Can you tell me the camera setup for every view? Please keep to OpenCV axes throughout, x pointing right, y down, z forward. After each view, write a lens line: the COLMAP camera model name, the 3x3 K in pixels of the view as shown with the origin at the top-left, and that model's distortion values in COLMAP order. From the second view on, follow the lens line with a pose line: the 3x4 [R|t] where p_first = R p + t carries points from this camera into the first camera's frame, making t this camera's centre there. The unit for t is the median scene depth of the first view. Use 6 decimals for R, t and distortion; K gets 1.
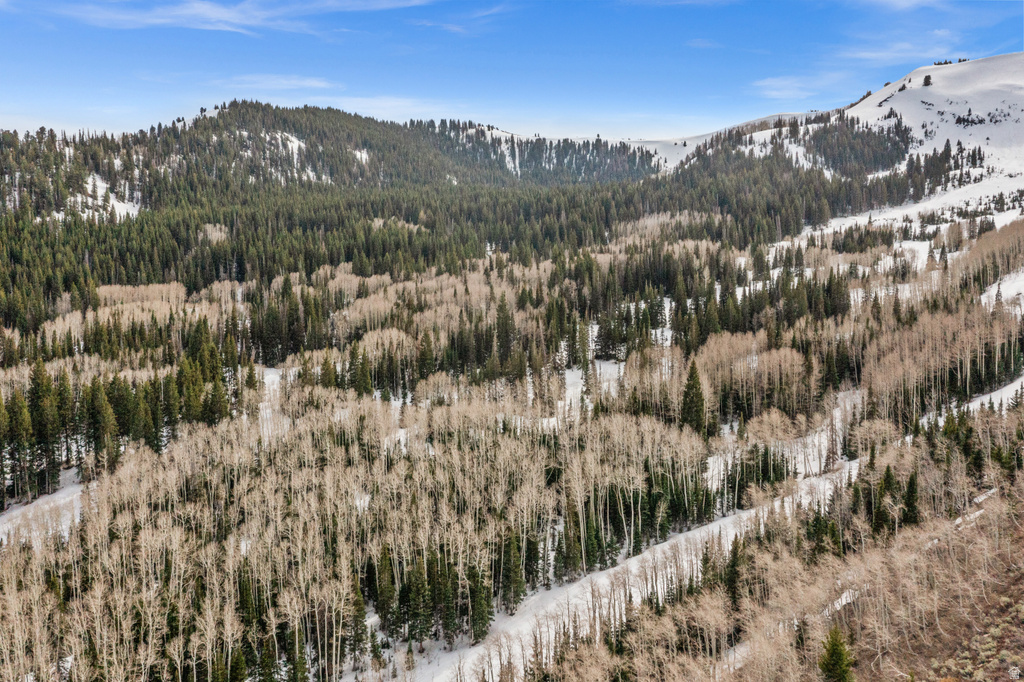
lens RADIAL K [[848.4, 0, 491.5], [0, 848.4, 246.9], [0, 0, 1]] dist [-0.003258, 0.001727]
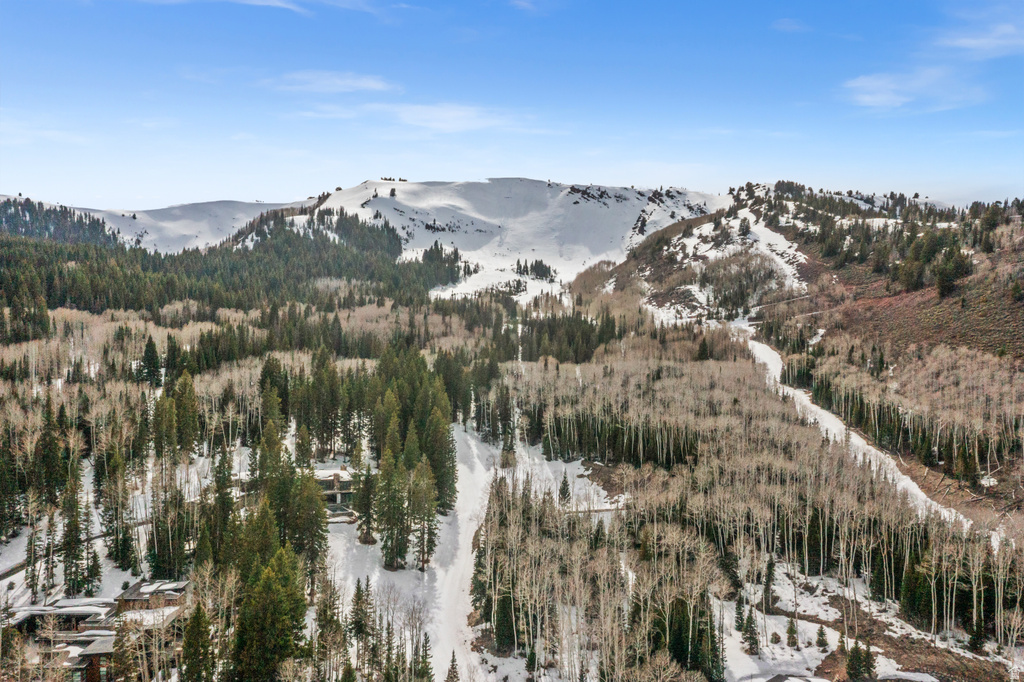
lens RADIAL K [[858.1, 0, 524.7], [0, 858.1, 392.8], [0, 0, 1]] dist [-0.004255, 0.003671]
pose [[0.652564, -0.028766, 0.757187, -0.367809], [-0.016386, 0.998510, 0.052055, 0.037522], [-0.757556, -0.046376, 0.651120, -0.004908]]
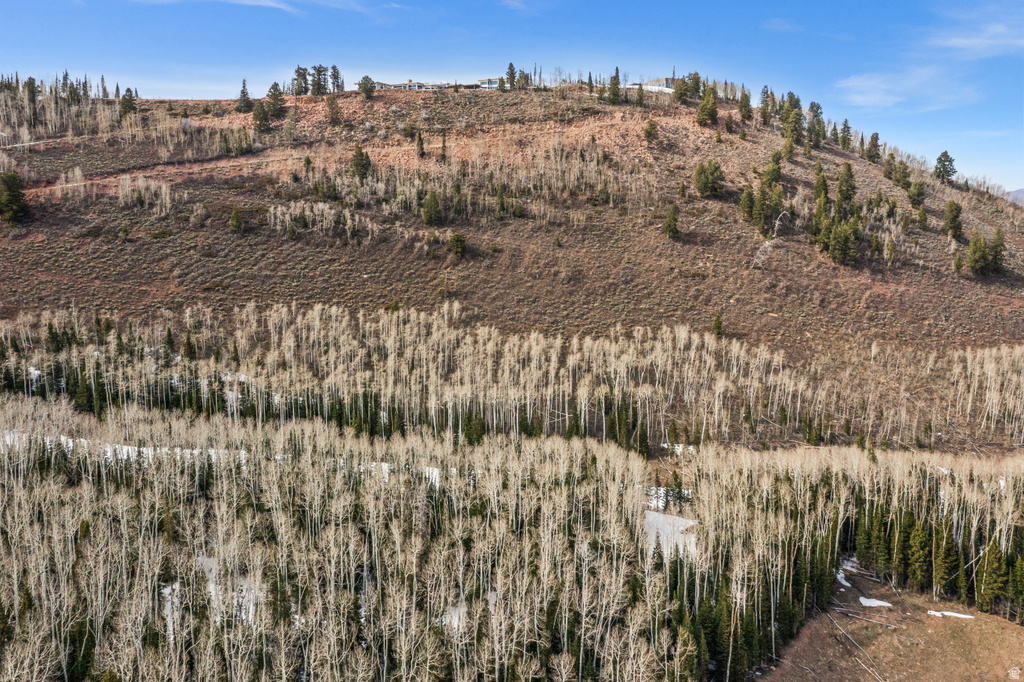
lens RADIAL K [[837.8, 0, 516.2], [0, 837.8, 272.9], [0, 0, 1]] dist [0.001699, 0.002643]
pose [[-0.863513, -0.017360, 0.504027, -0.145231], [0.029333, 0.995987, 0.084560, 0.002420], [-0.503472, 0.087804, -0.859538, 0.298003]]
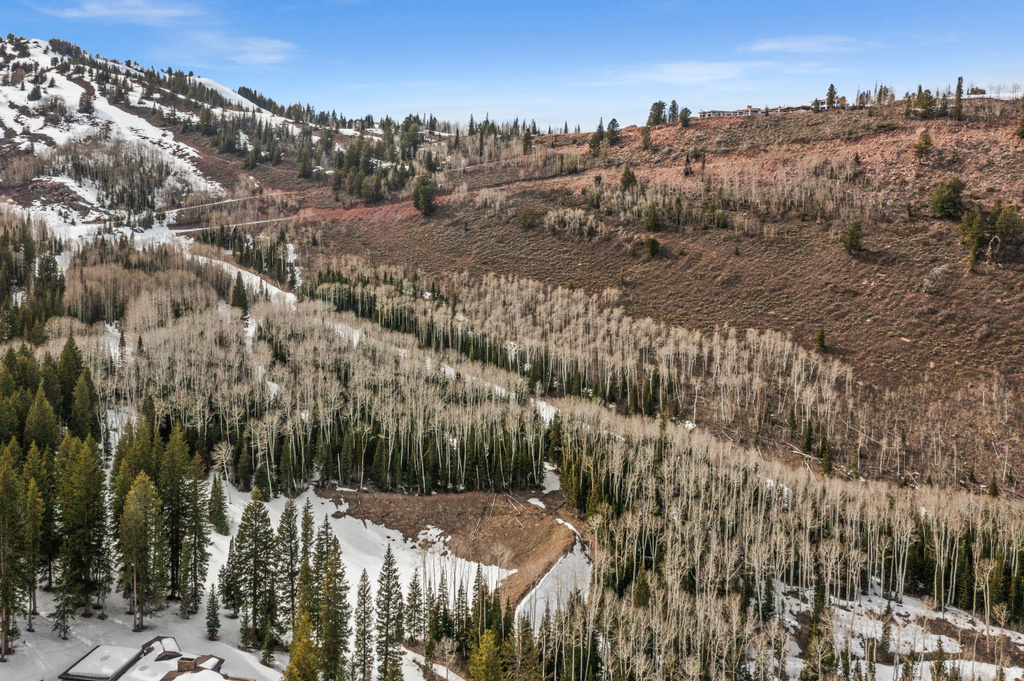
lens RADIAL K [[838.9, 0, 511.8], [0, 838.9, 274.5], [0, 0, 1]] dist [0.006723, 0.002912]
pose [[-0.192937, -0.074043, 0.978413, -0.344407], [-0.008272, 0.997236, 0.073837, 0.002190], [-0.981176, 0.006153, -0.193017, 0.179755]]
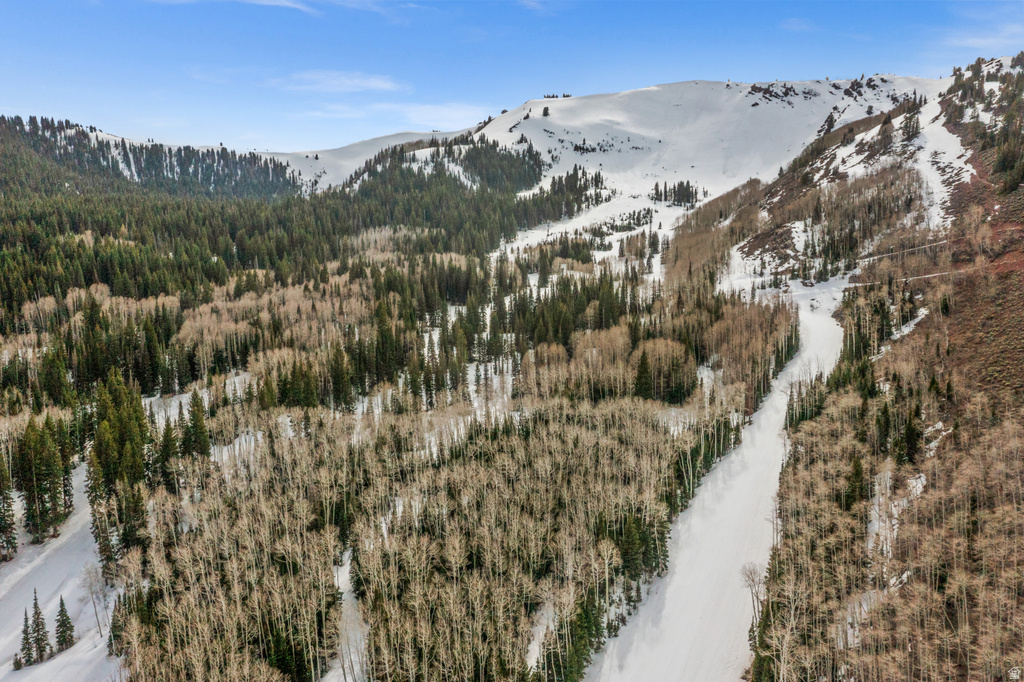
lens RADIAL K [[847.1, 0, 511.1], [0, 847.1, 324.8], [0, 0, 1]] dist [-0.005458, 0.006943]
pose [[0.867295, -0.057057, 0.494513, -0.124127], [0.018558, 0.996425, 0.082419, -0.002204], [-0.497448, -0.062304, 0.865254, 0.005561]]
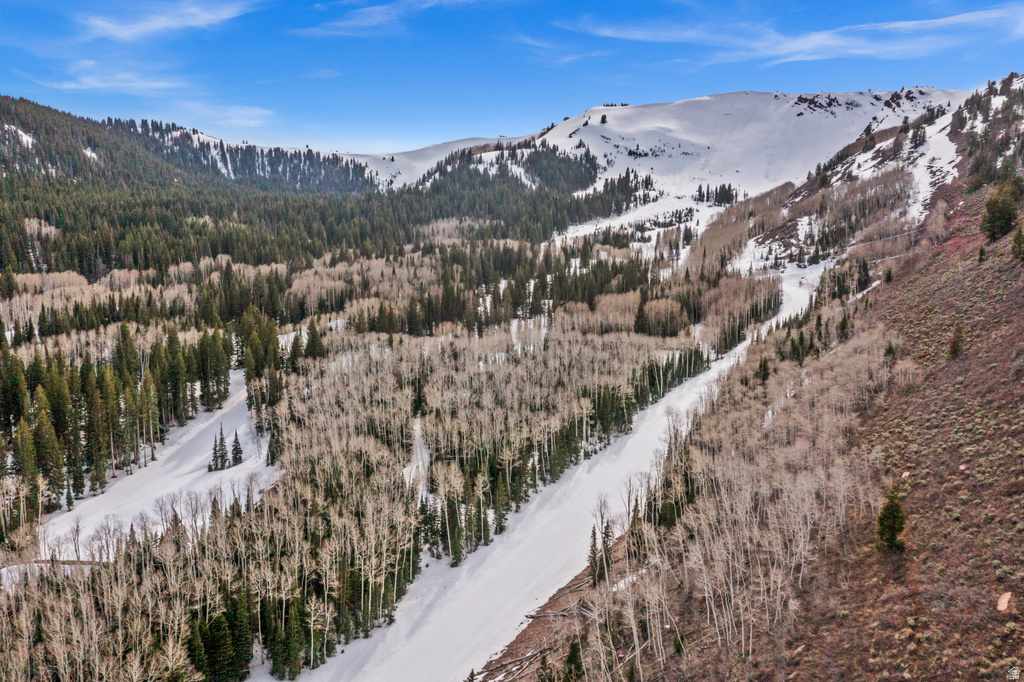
lens RADIAL K [[840.3, 0, 503.4], [0, 840.3, 319.9], [0, 0, 1]] dist [-0.007871, 0.002765]
pose [[0.907552, -0.026269, 0.419116, -0.157892], [-0.003913, 0.997469, 0.070990, 0.012813], [-0.419921, -0.066067, 0.905153, -0.083996]]
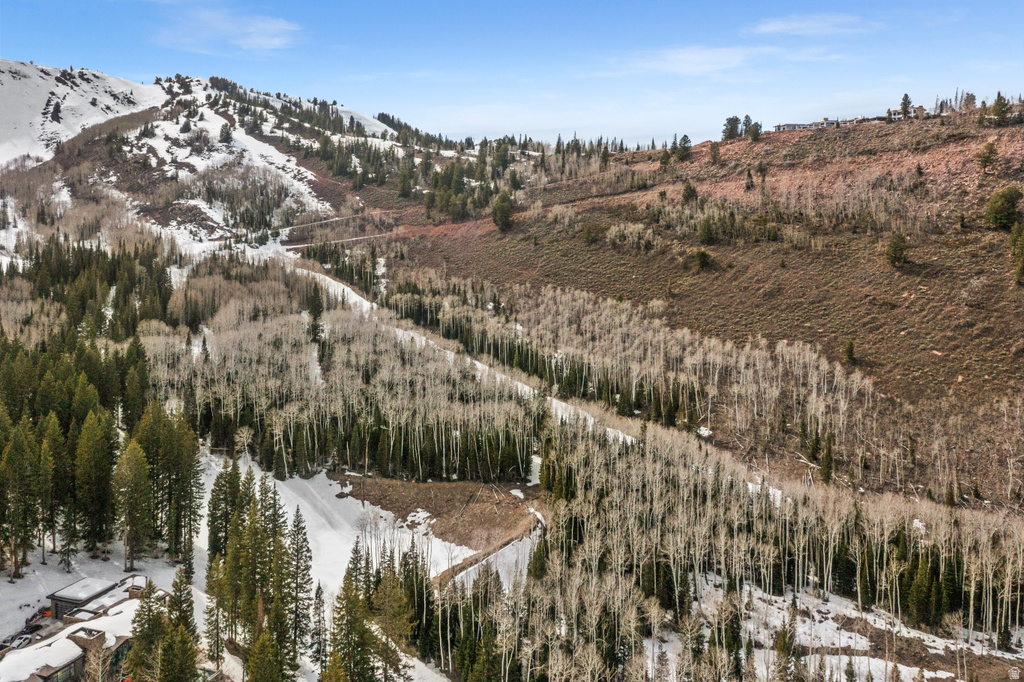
lens RADIAL K [[837.8, 0, 516.2], [0, 837.8, 272.9], [0, 0, 1]] dist [0.001699, 0.002643]
pose [[-0.015809, -0.050542, 0.998597, -0.368783], [-0.001324, 0.998722, 0.050527, 0.004035], [-0.999874, -0.000523, -0.015856, 0.133609]]
